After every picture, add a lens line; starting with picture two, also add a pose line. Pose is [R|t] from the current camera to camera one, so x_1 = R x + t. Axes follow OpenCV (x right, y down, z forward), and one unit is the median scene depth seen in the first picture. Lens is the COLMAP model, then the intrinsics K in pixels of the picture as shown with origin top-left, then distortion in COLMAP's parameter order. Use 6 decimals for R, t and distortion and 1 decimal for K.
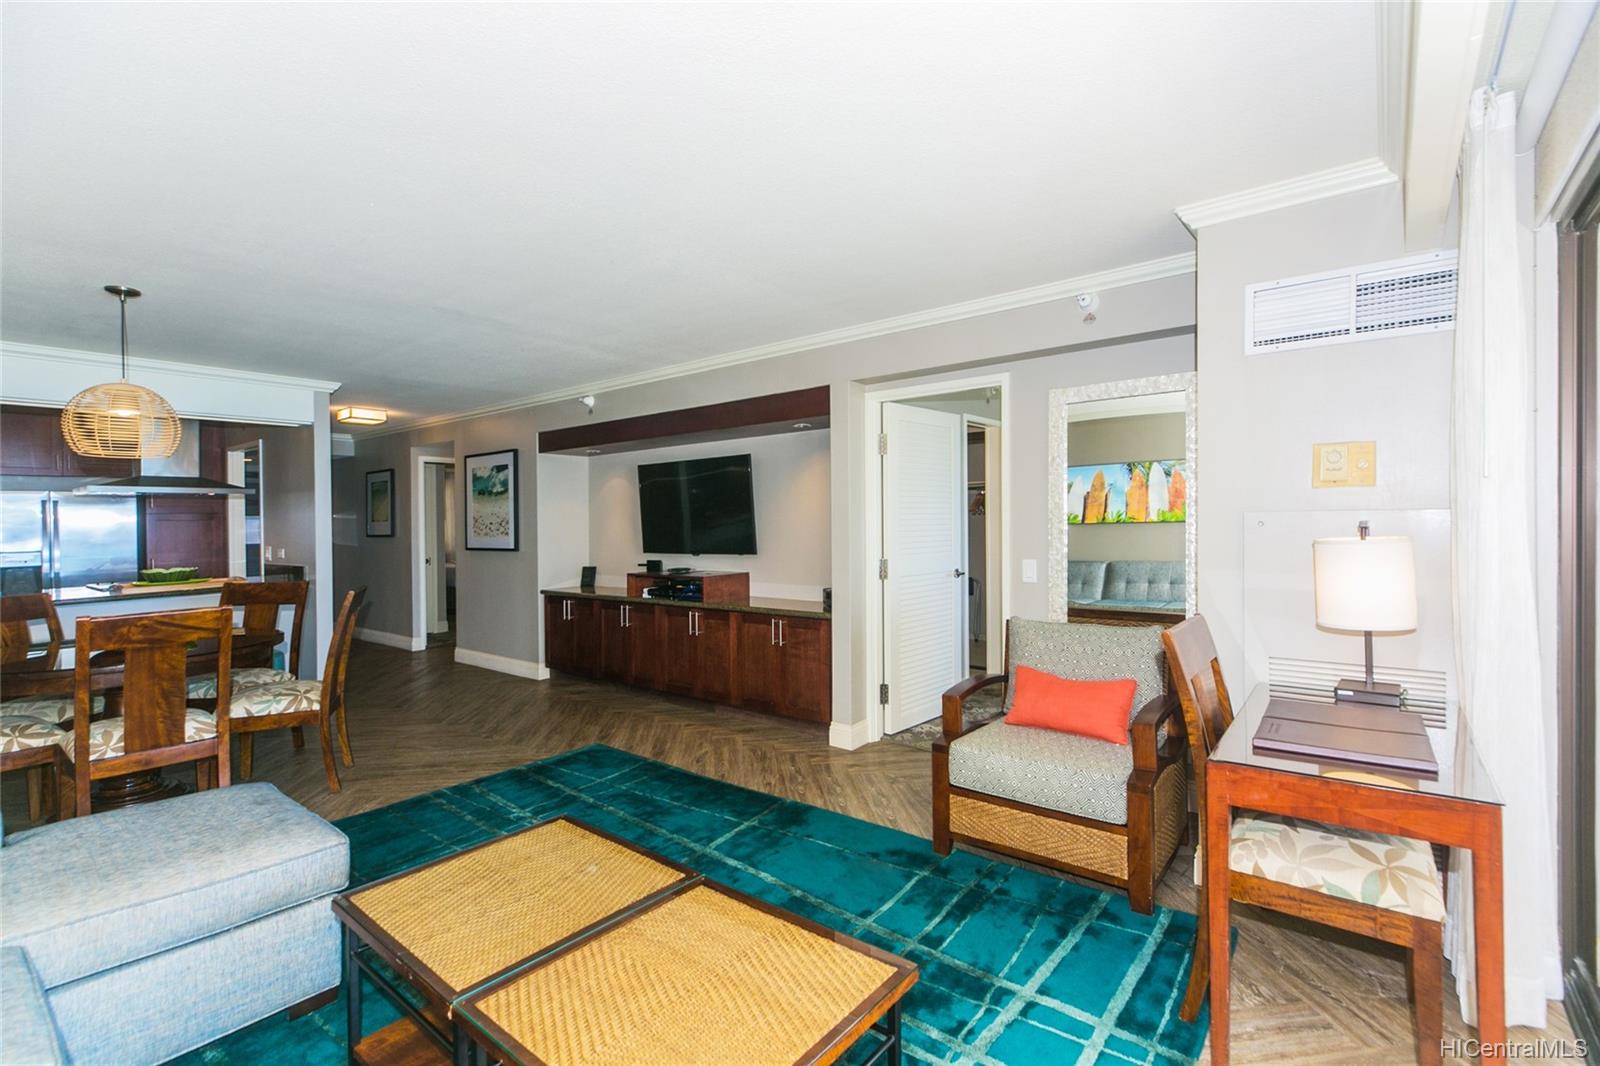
lens RADIAL K [[722.1, 0, 823.6], [0, 722.1, 518.8], [0, 0, 1]] dist [0.008682, -0.006278]
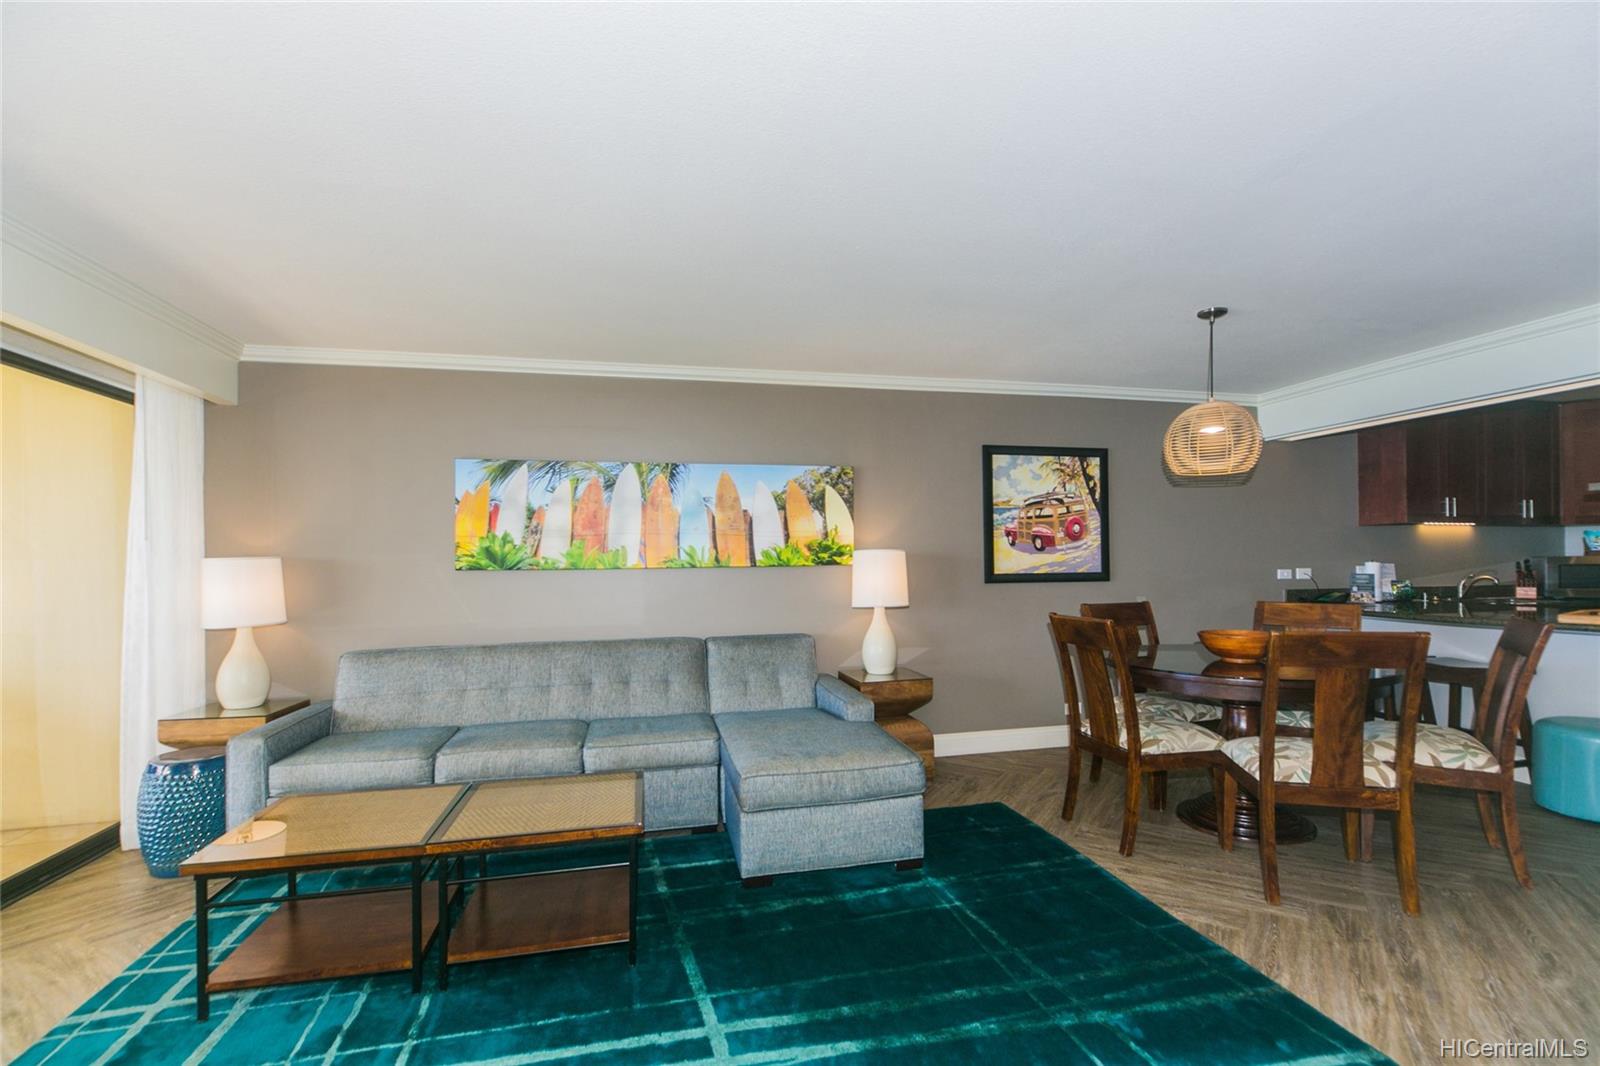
lens RADIAL K [[722.1, 0, 813.2], [0, 722.1, 557.3], [0, 0, 1]] dist [0.008682, -0.006278]
pose [[-0.623439, 0.019800, -0.781621, 0.142381], [0.023809, 0.999696, 0.006334, 0.010918], [0.781509, -0.014661, -0.623722, 0.880510]]
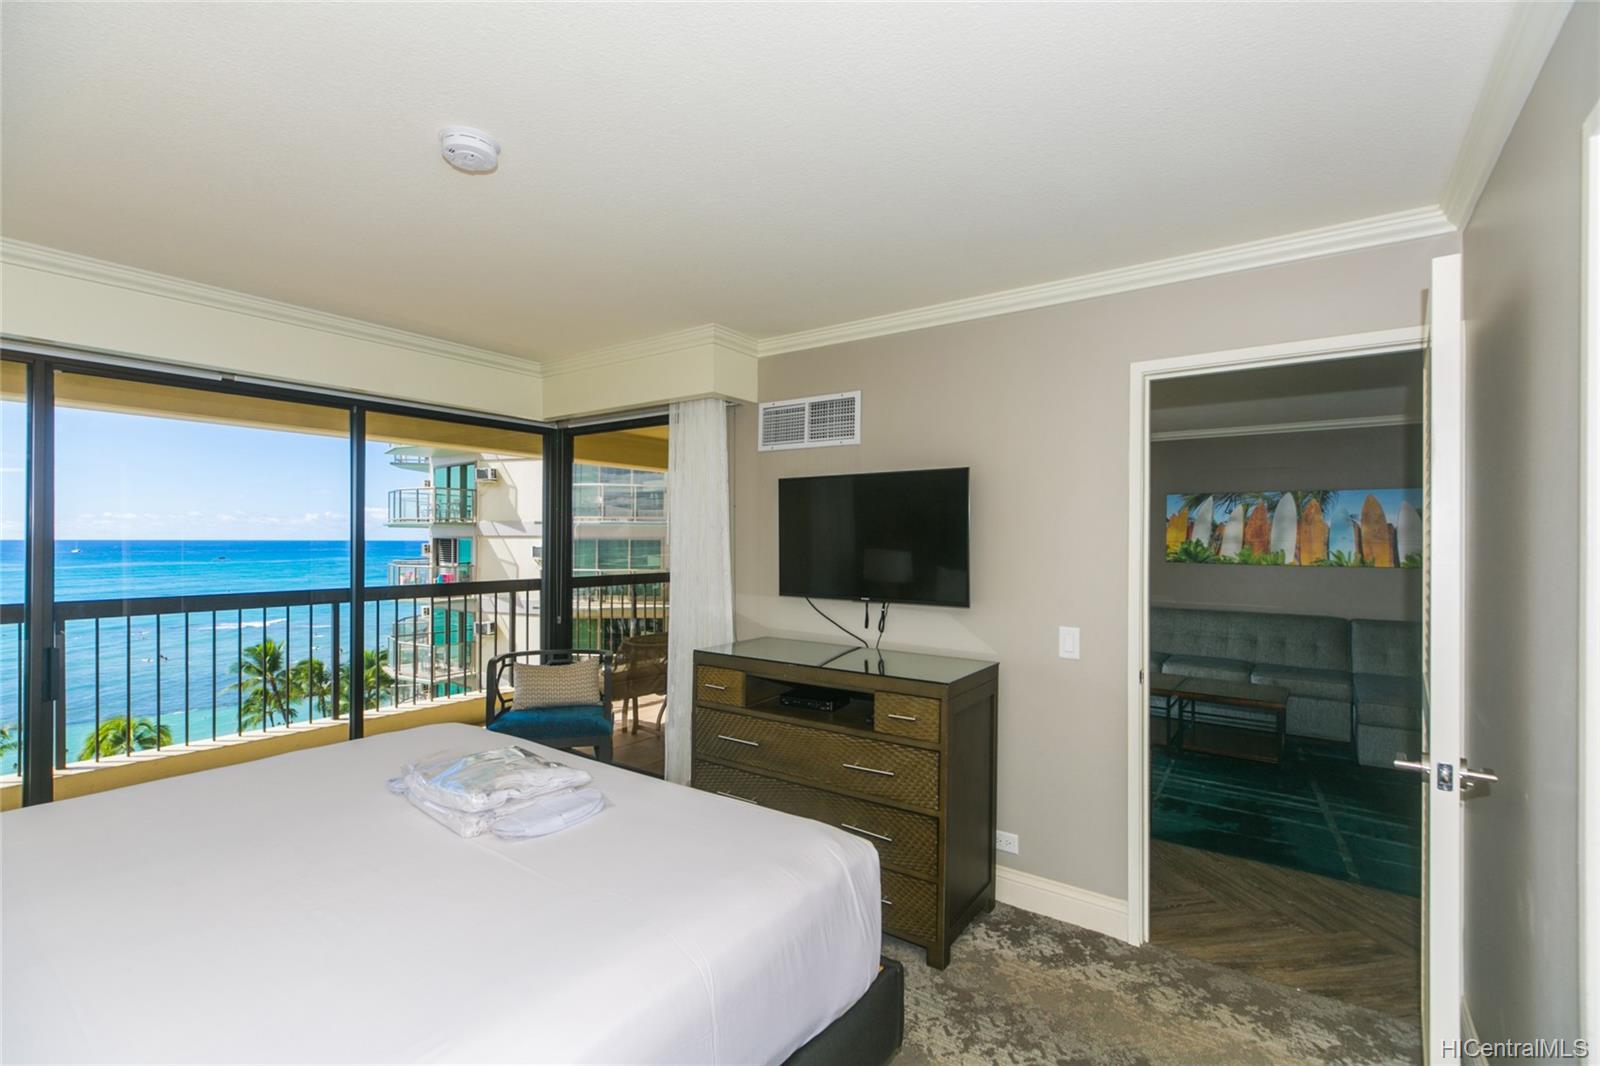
lens RADIAL K [[722.1, 0, 814.8], [0, 722.1, 534.2], [0, 0, 1]] dist [0.008682, -0.006278]
pose [[-0.998697, 0.011166, -0.049794, 0.504229], [0.011466, 0.999918, -0.005759, -0.033677], [0.049725, -0.006323, -0.998743, 1.413457]]
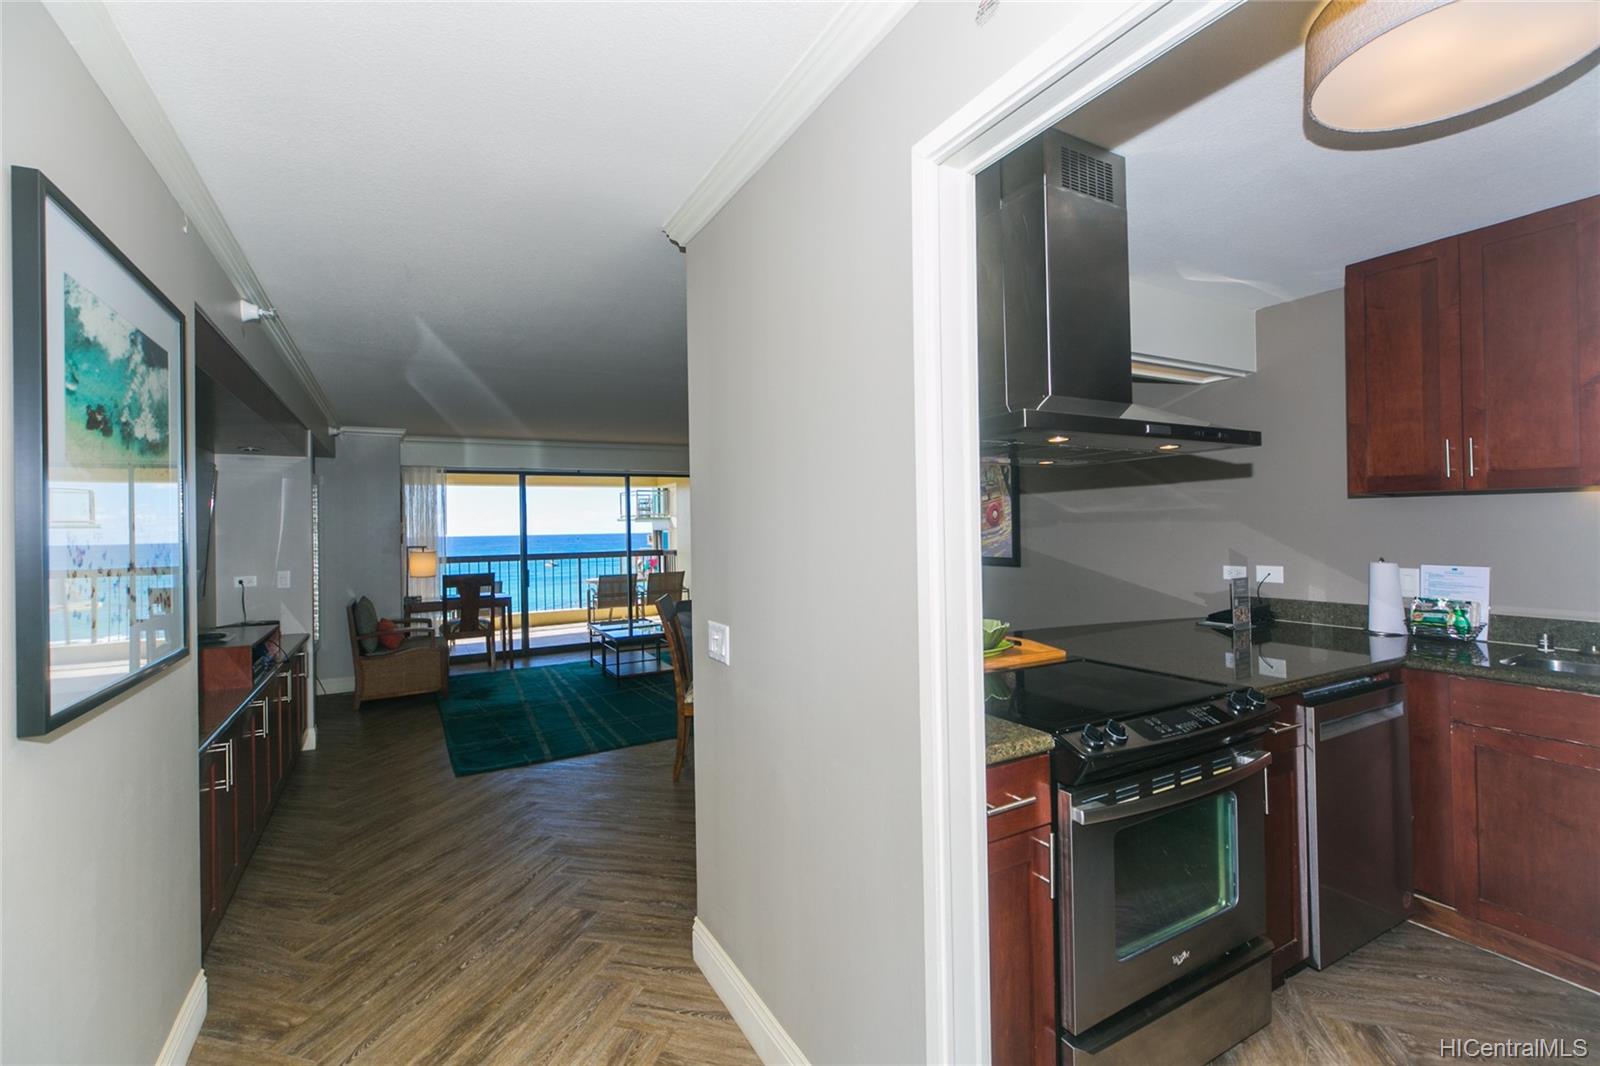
lens RADIAL K [[722.1, 0, 817.9], [0, 722.1, 502.1], [0, 0, 1]] dist [0.008682, -0.006278]
pose [[-0.924386, 0.048188, 0.378403, -1.104124], [0.034684, 0.998497, -0.042427, 0.003004], [-0.379879, -0.026095, -0.924668, 1.661515]]
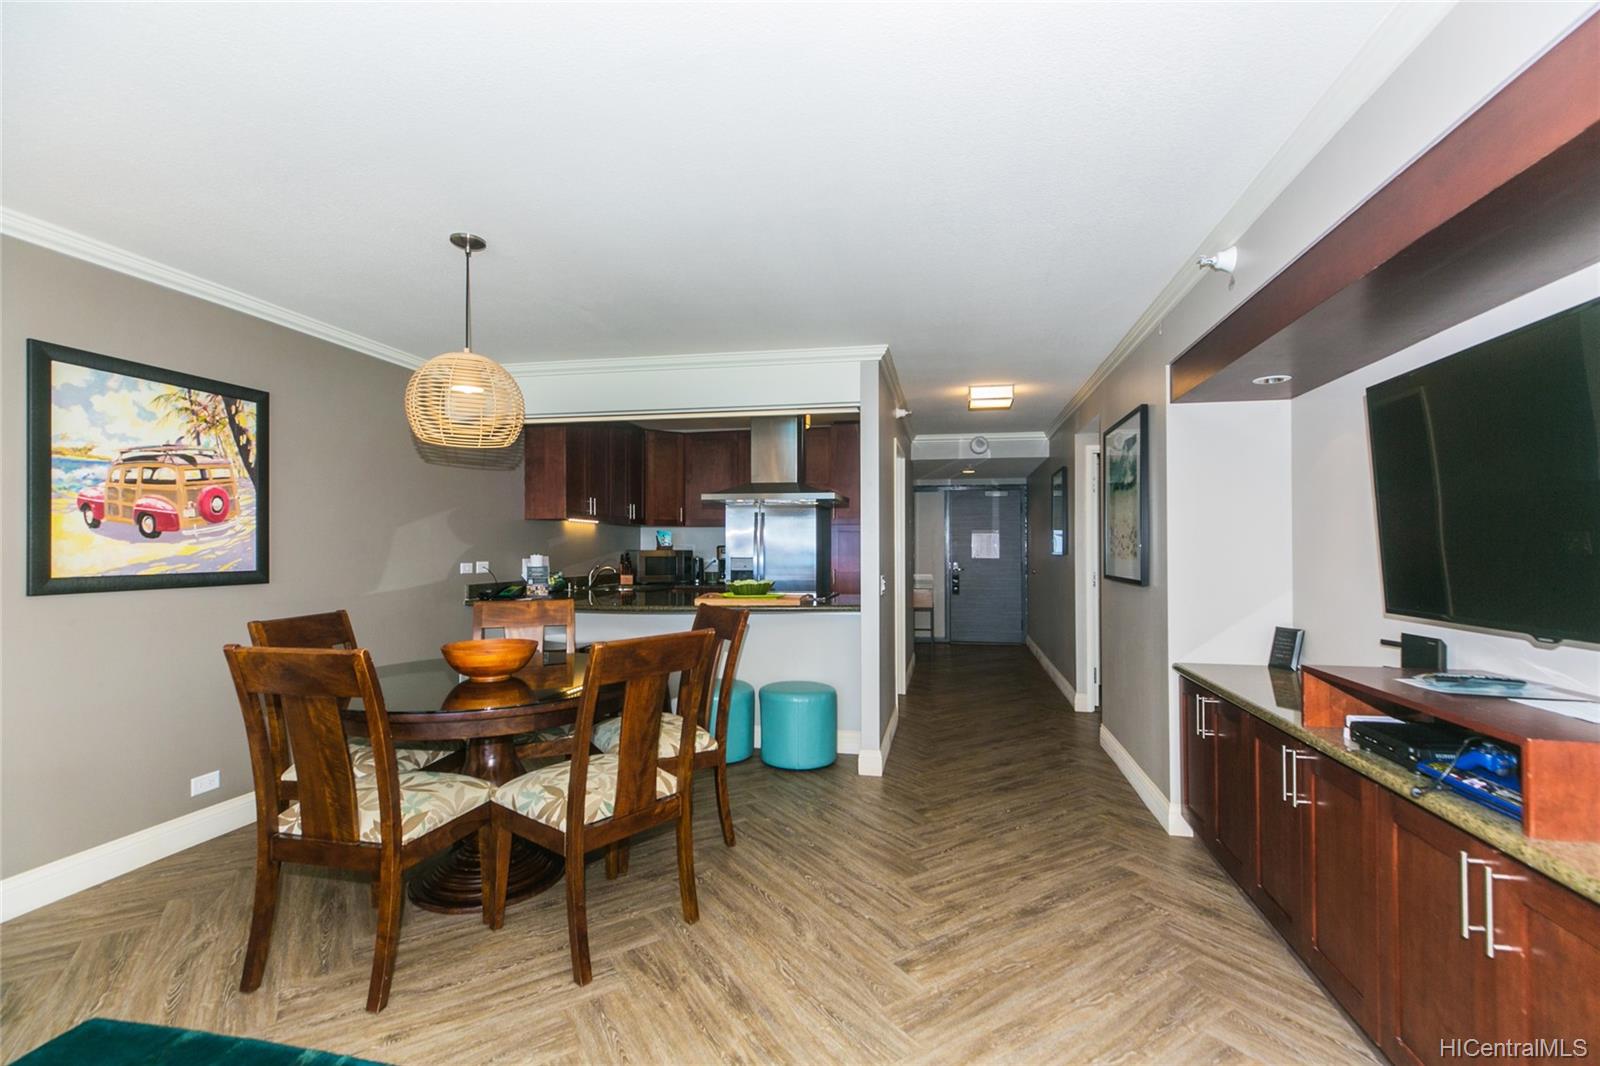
lens RADIAL K [[722.1, 0, 795.7], [0, 722.1, 531.9], [0, 0, 1]] dist [0.008682, -0.006278]
pose [[0.437319, 0.000576, -0.899306, -0.054099], [-0.007568, 0.999967, -0.003040, 0.009226], [0.899275, 0.008135, 0.437309, 0.718055]]
